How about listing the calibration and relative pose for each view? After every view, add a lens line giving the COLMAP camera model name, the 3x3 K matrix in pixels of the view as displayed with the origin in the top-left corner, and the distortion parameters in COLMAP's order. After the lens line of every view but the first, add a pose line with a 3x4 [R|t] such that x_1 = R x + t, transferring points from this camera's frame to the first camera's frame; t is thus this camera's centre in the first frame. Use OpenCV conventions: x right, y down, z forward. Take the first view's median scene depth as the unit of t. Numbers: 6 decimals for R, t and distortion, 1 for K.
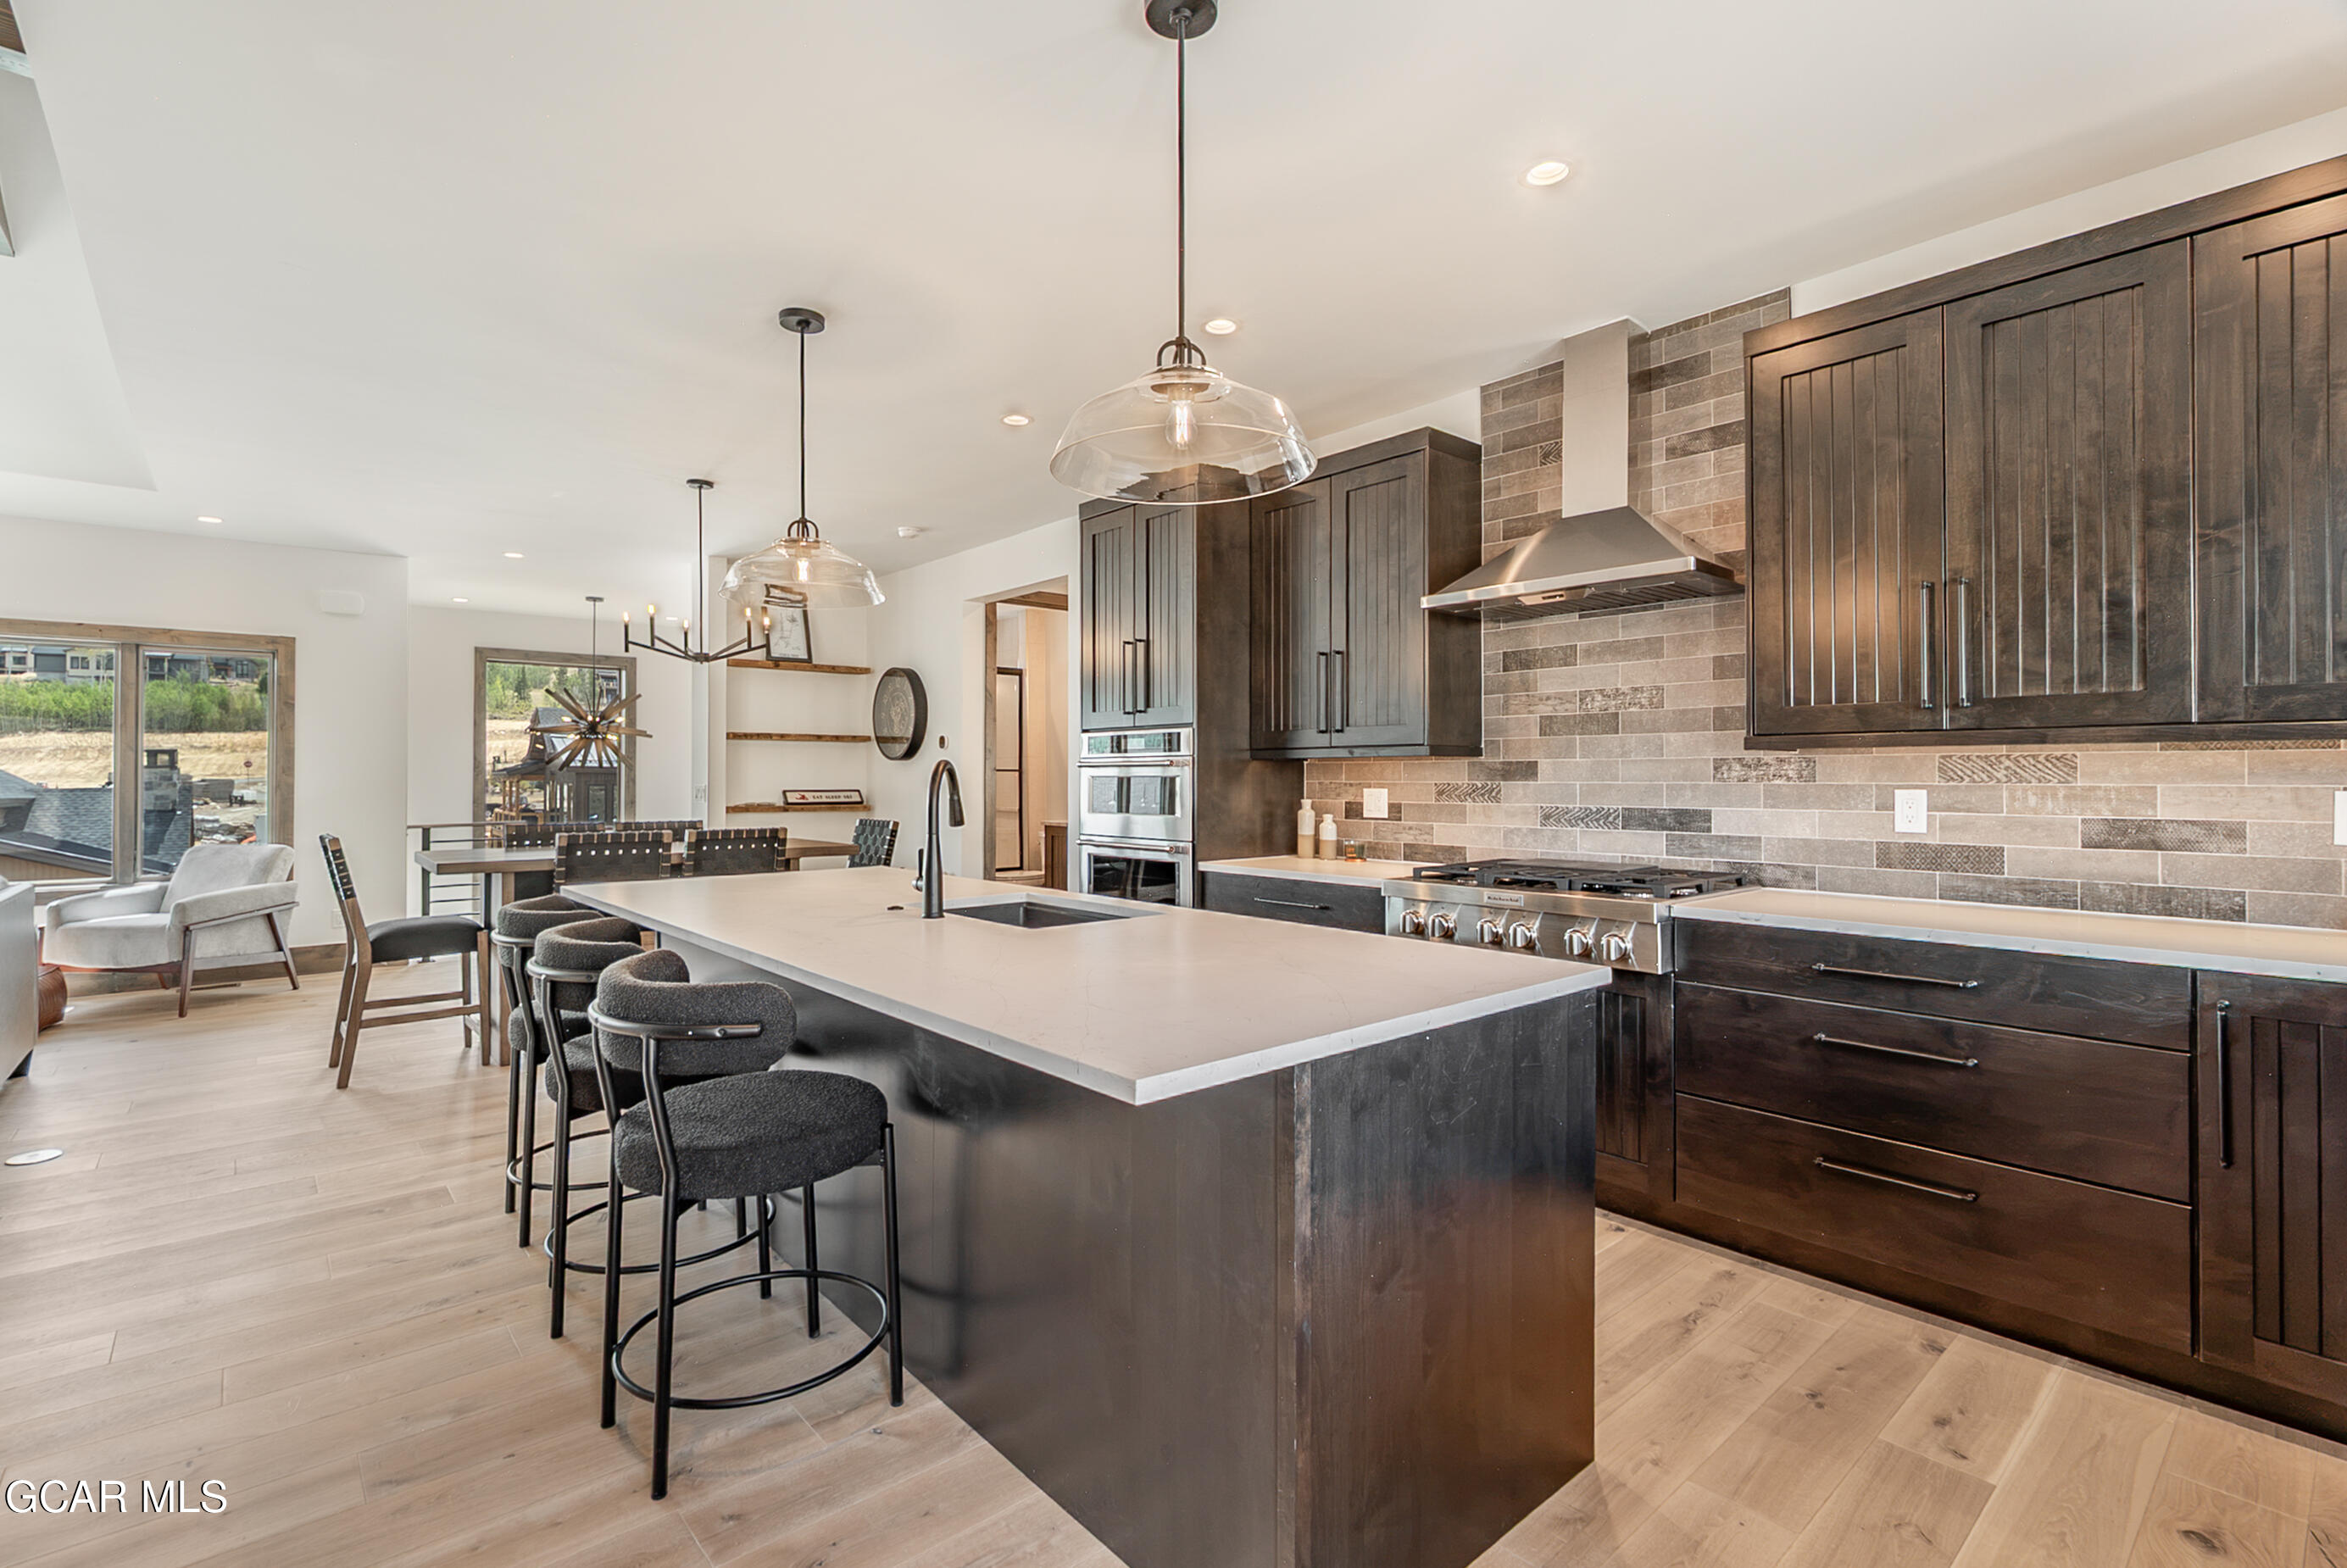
lens RADIAL K [[1062.8, 0, 1166.7], [0, 1062.8, 762.9], [0, 0, 1]] dist [-0.002933, -0.000280]
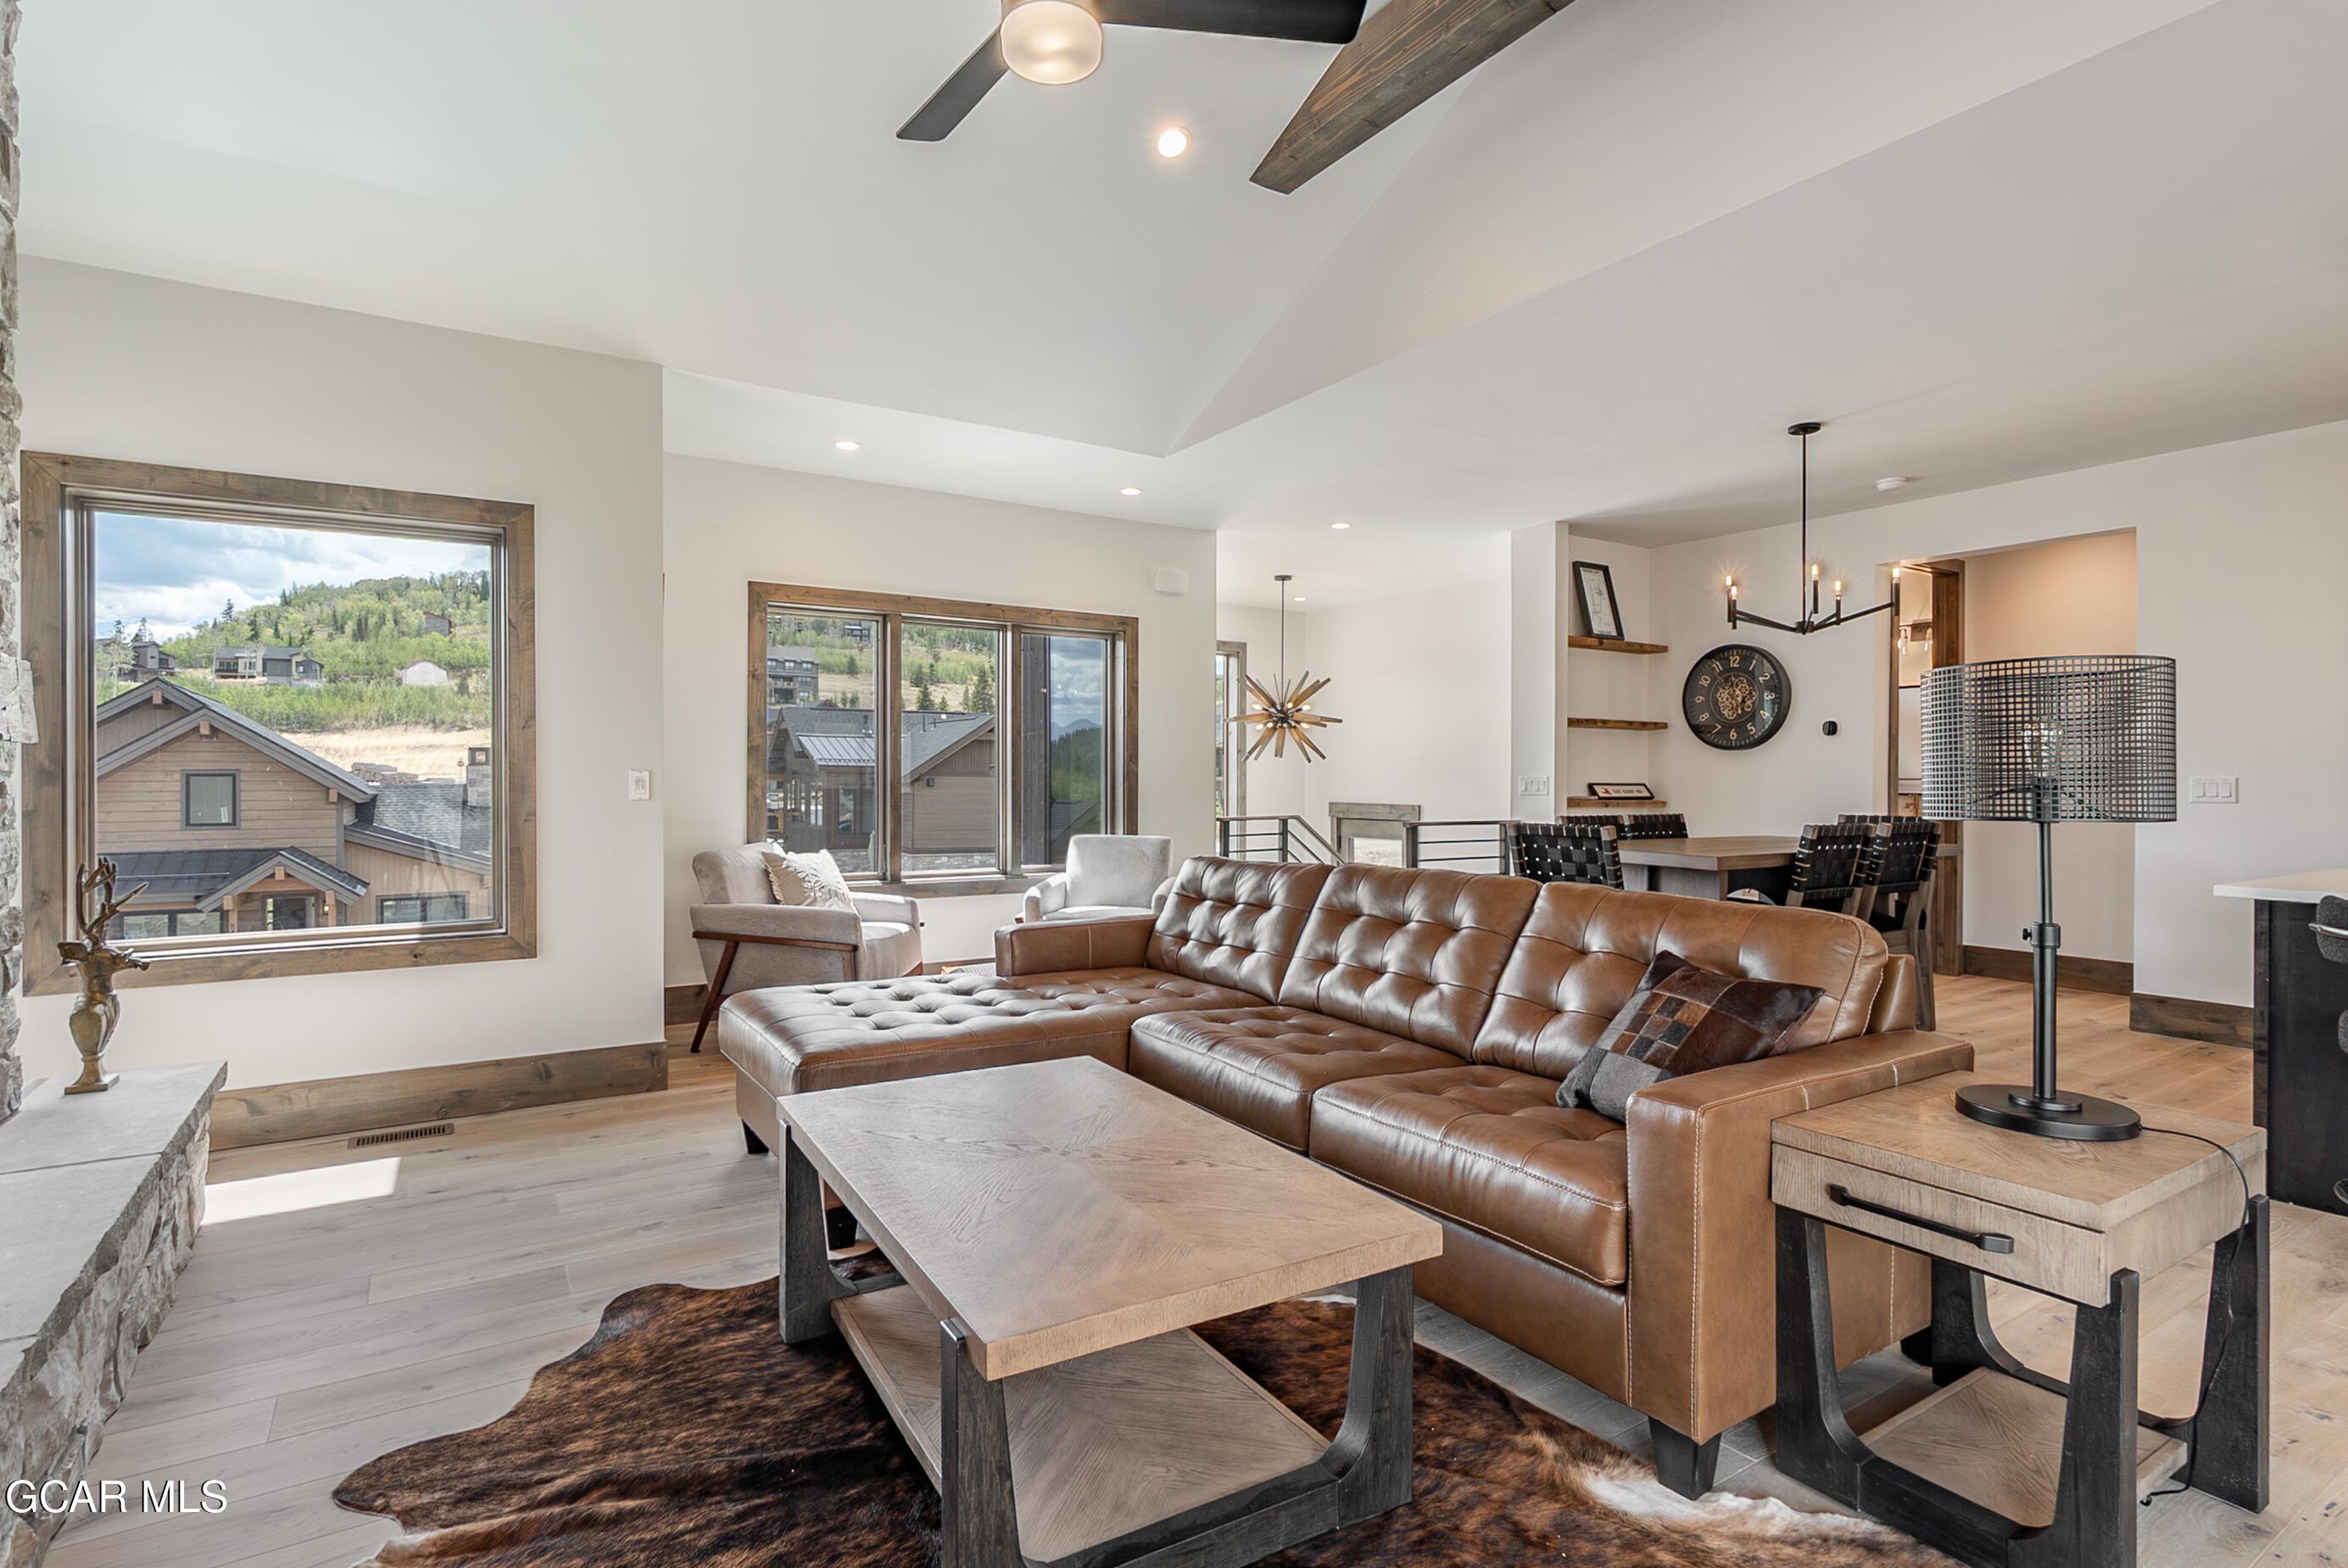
lens RADIAL K [[1150.4, 0, 1158.0], [0, 1150.4, 782.3], [0, 0, 1]] dist [-0.002971, -0.000097]
pose [[0.988997, 0.006311, -0.147800, -1.054705], [-0.004359, 0.999899, 0.013528, 0.023463], [0.147871, -0.012735, 0.988925, -0.022374]]
